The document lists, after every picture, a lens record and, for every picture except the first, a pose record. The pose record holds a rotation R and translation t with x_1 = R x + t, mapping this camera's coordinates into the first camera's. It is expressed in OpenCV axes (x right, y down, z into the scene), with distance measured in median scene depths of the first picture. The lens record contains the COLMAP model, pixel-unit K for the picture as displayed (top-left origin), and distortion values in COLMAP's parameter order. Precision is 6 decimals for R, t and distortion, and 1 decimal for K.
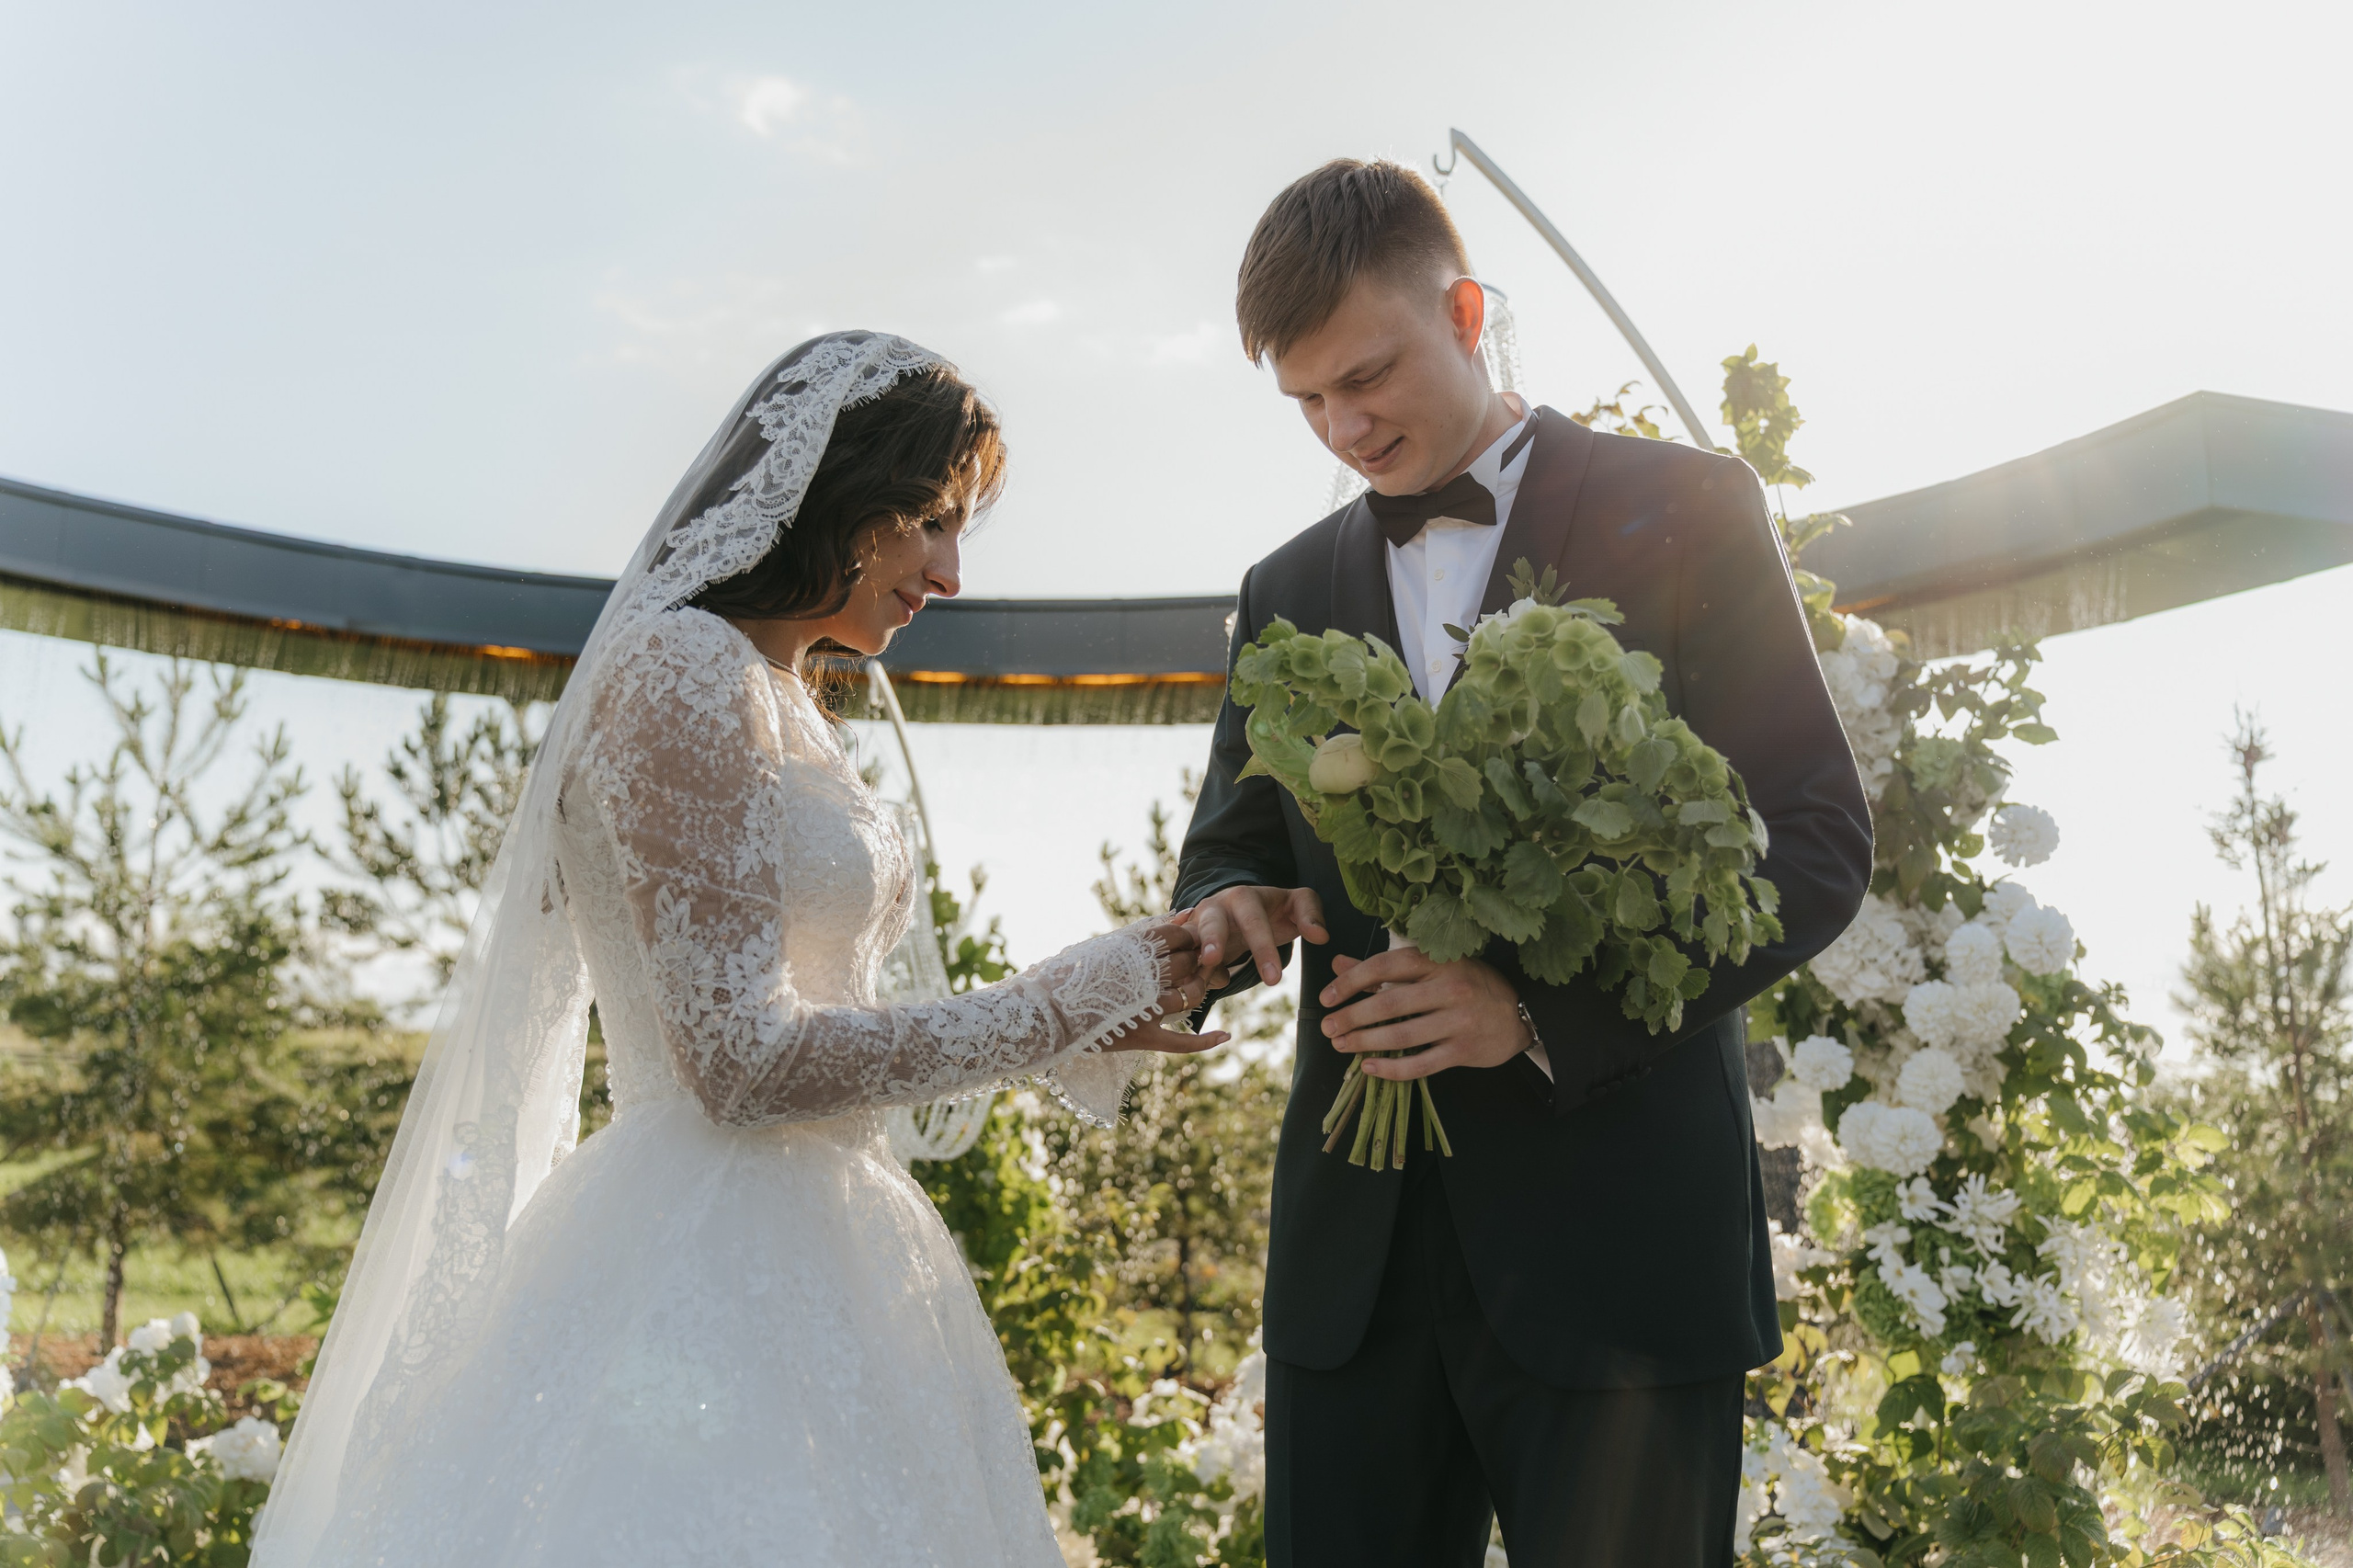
lens RADIAL K [[1881.7, 0, 1118.2], [0, 1881.7, 786.7], [0, 0, 1]] dist [0.059858, -0.075266]
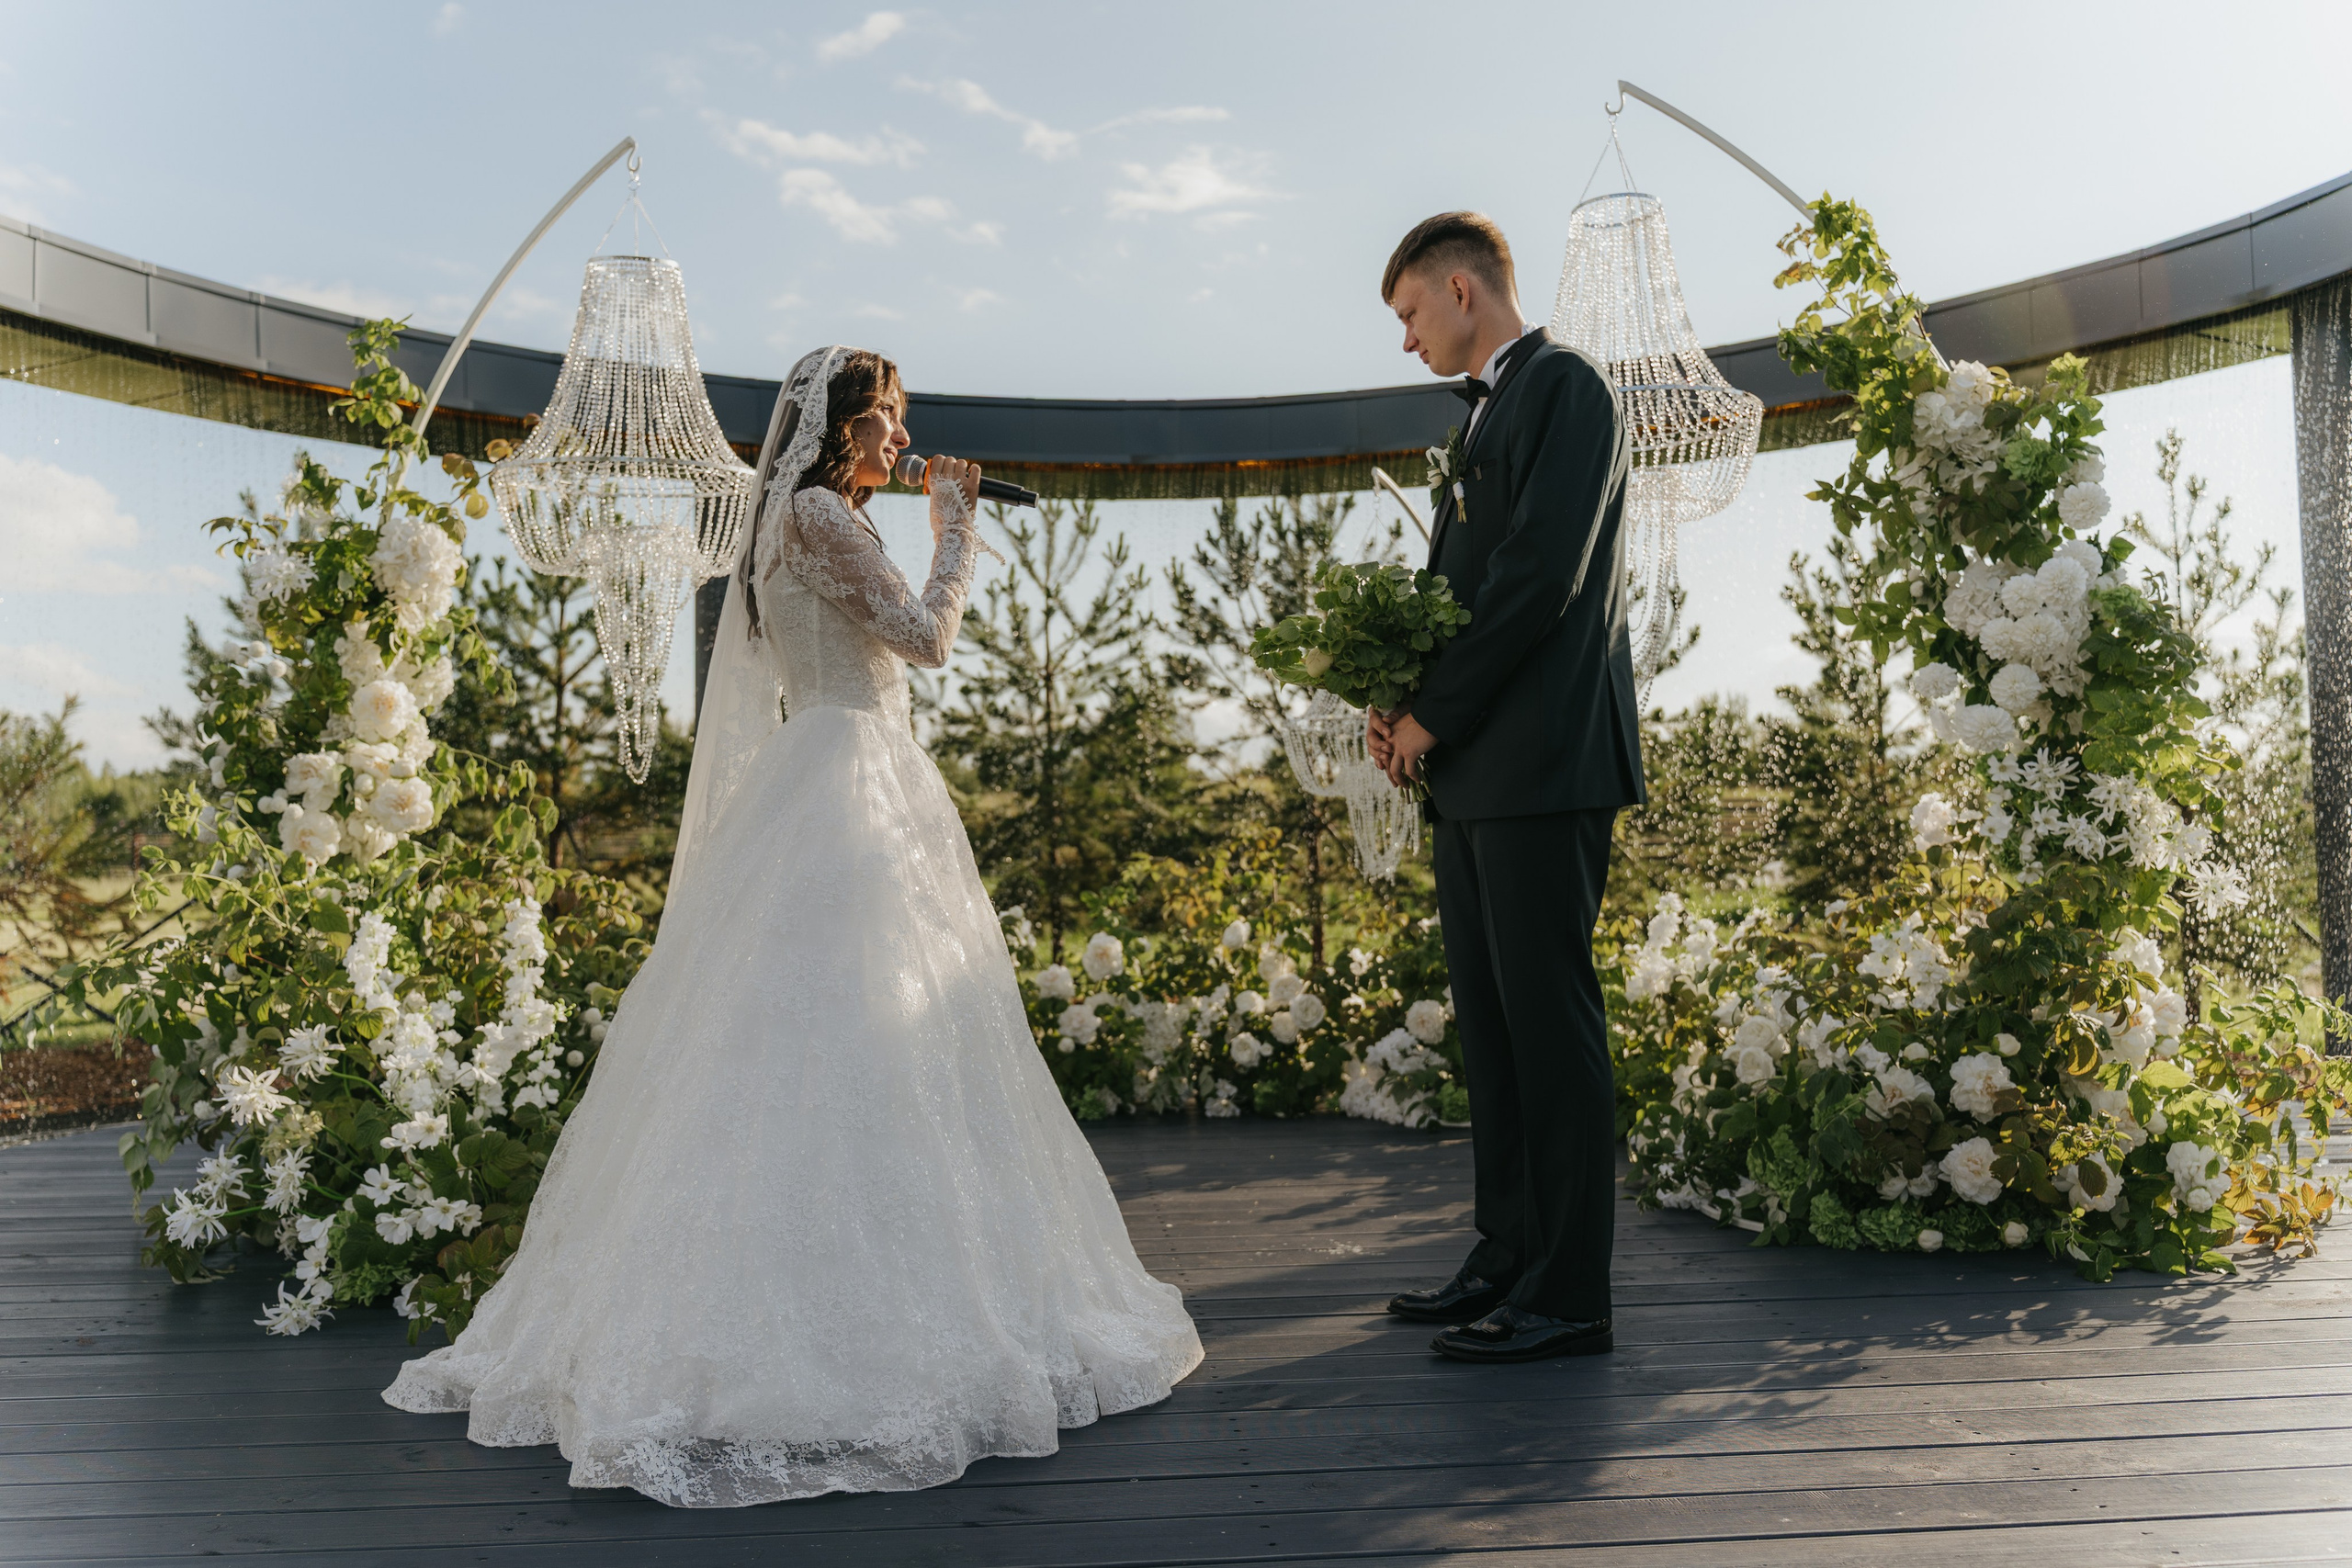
lens RADIAL K [[1889.8, 0, 1166.5], [0, 1889.8, 820.4], [0, 0, 1]] dist [-0.004479, 0.003782]
pose [[0.896458, -0.051101, -0.440172, 0.473455], [0.118350, 0.984856, 0.126697, 0.002786], [0.427031, -0.165673, 0.888930, -0.543873]]
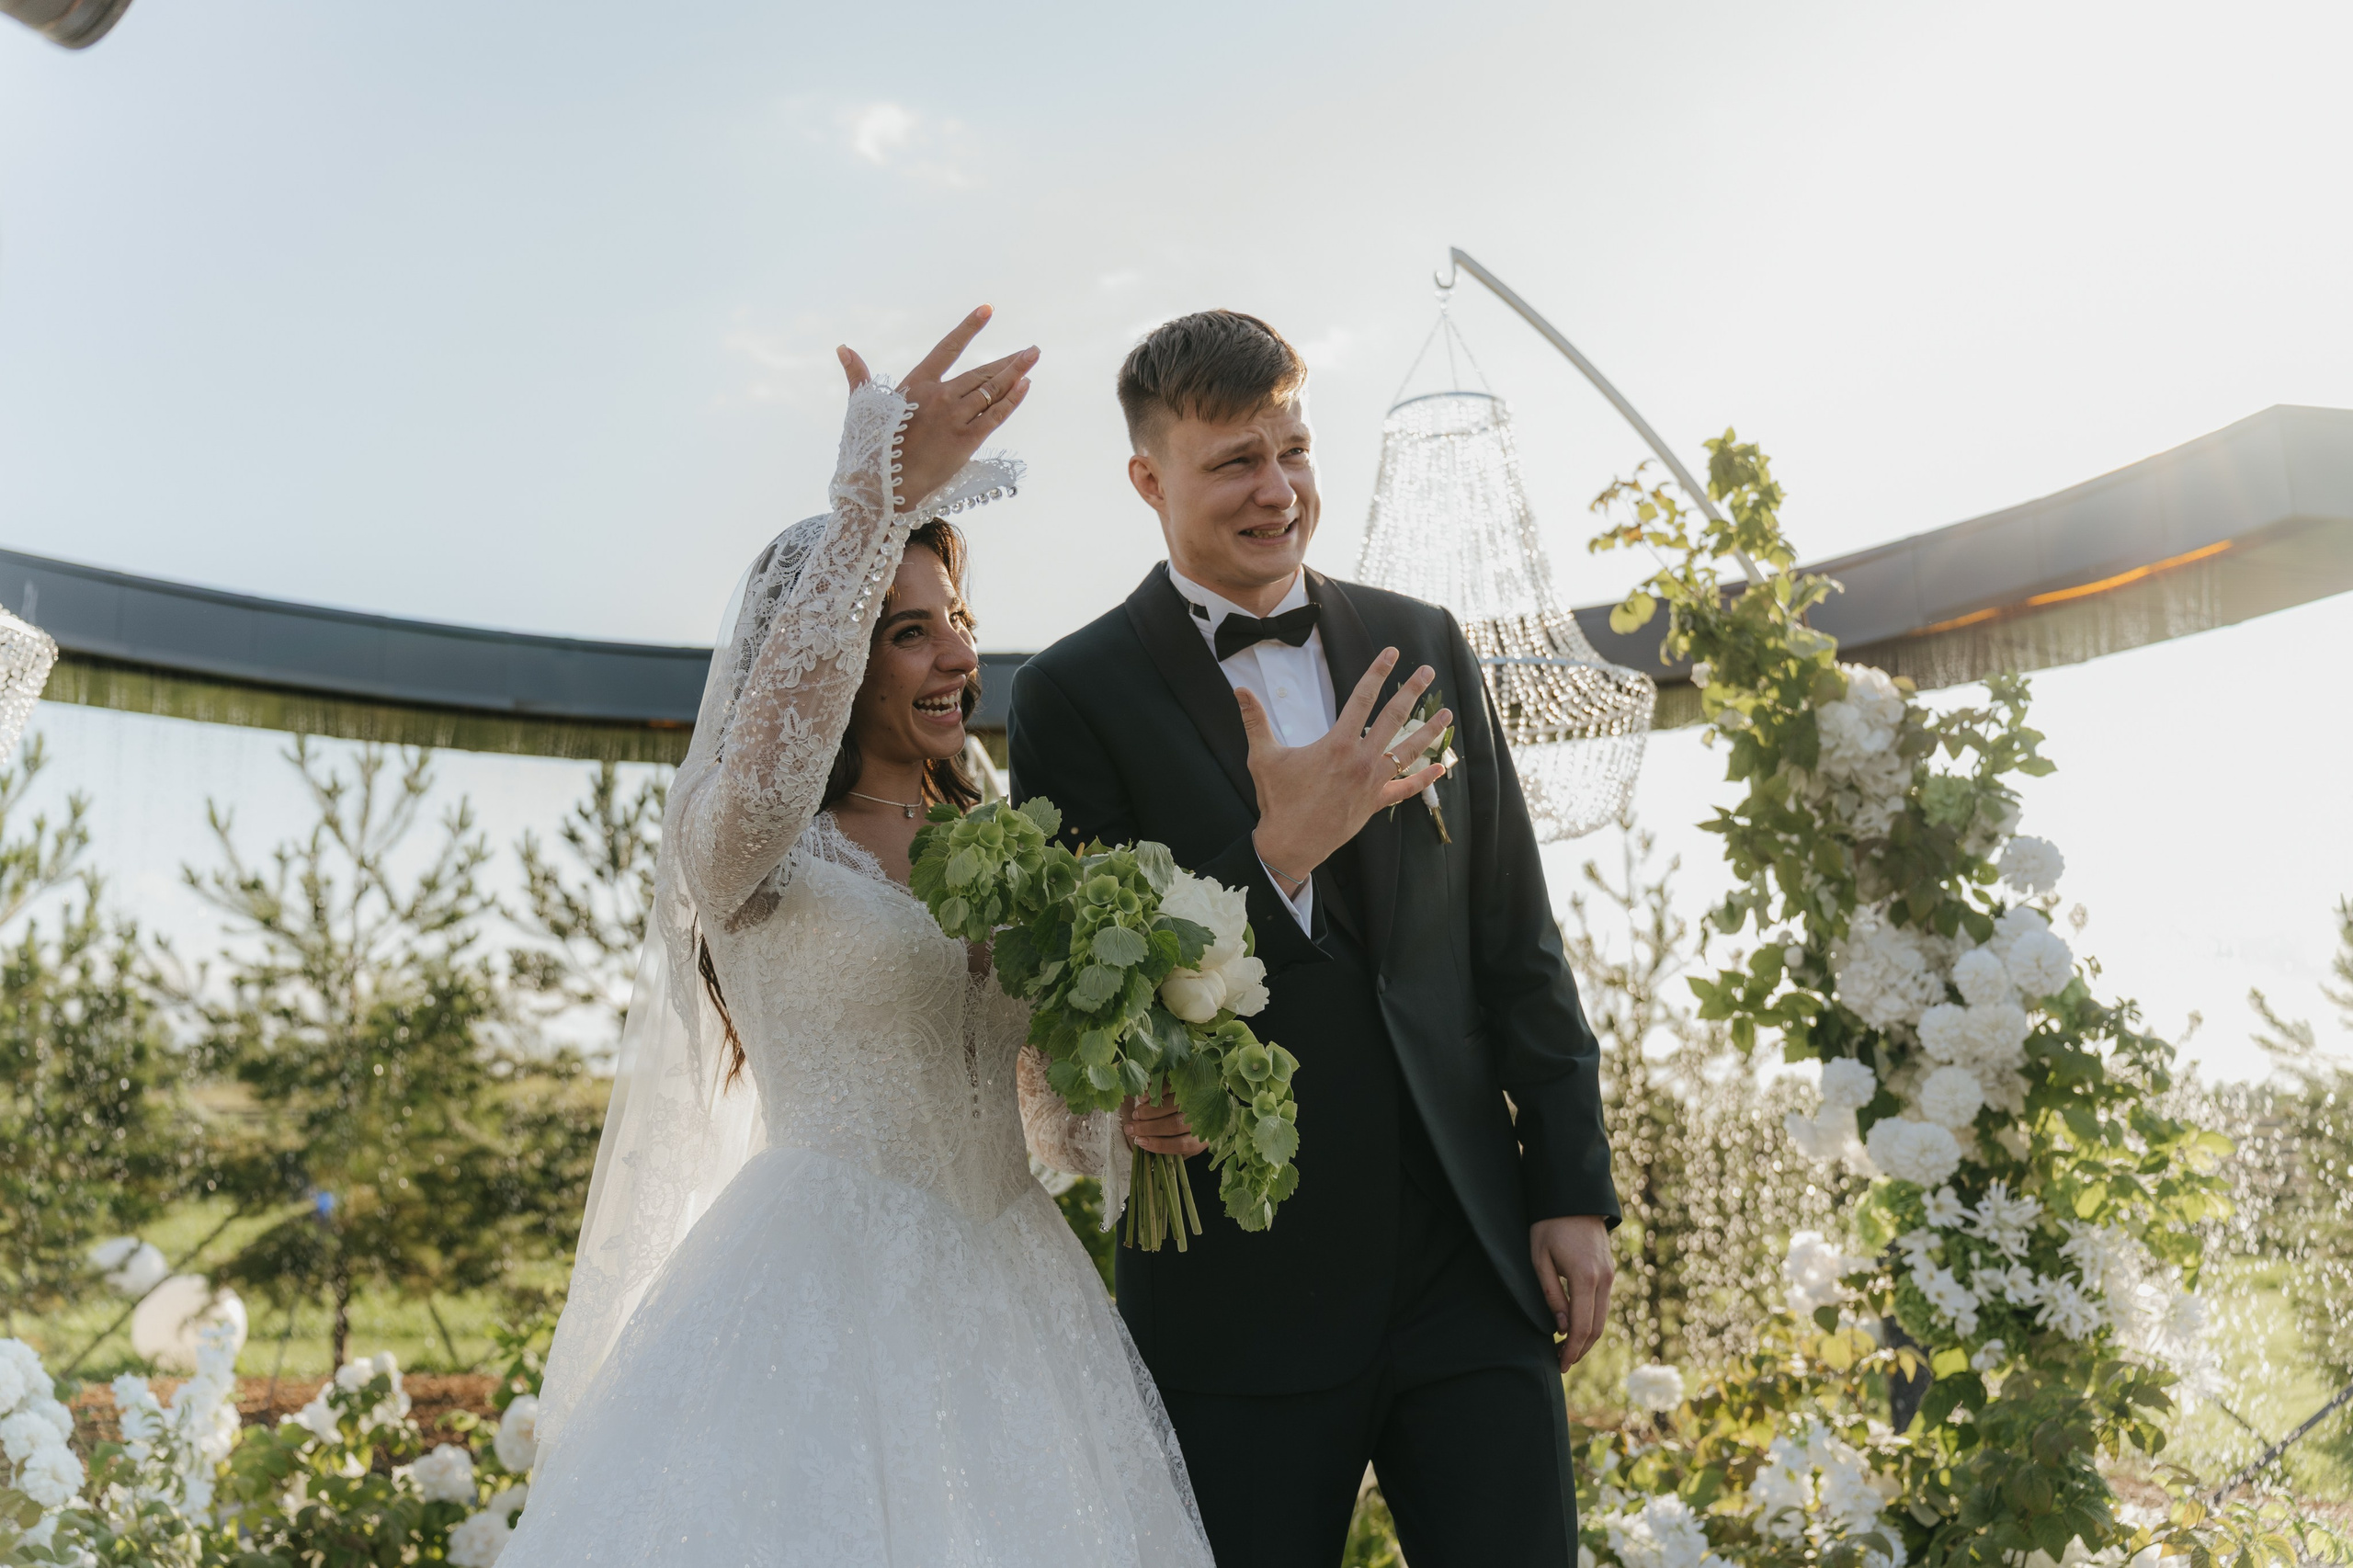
lens RADIAL K [[1890.7, 0, 1167.0], [0, 1890.7, 820.4], [0, 0, 1]] dist [-0.004479, 0.003782]
pose [[0.996897, -0.043086, -0.065881, 0.054709], [0.043429, 0.999049, 0.003790, -0.020077], [0.065655, -0.006640, 0.997820, -0.074057]]
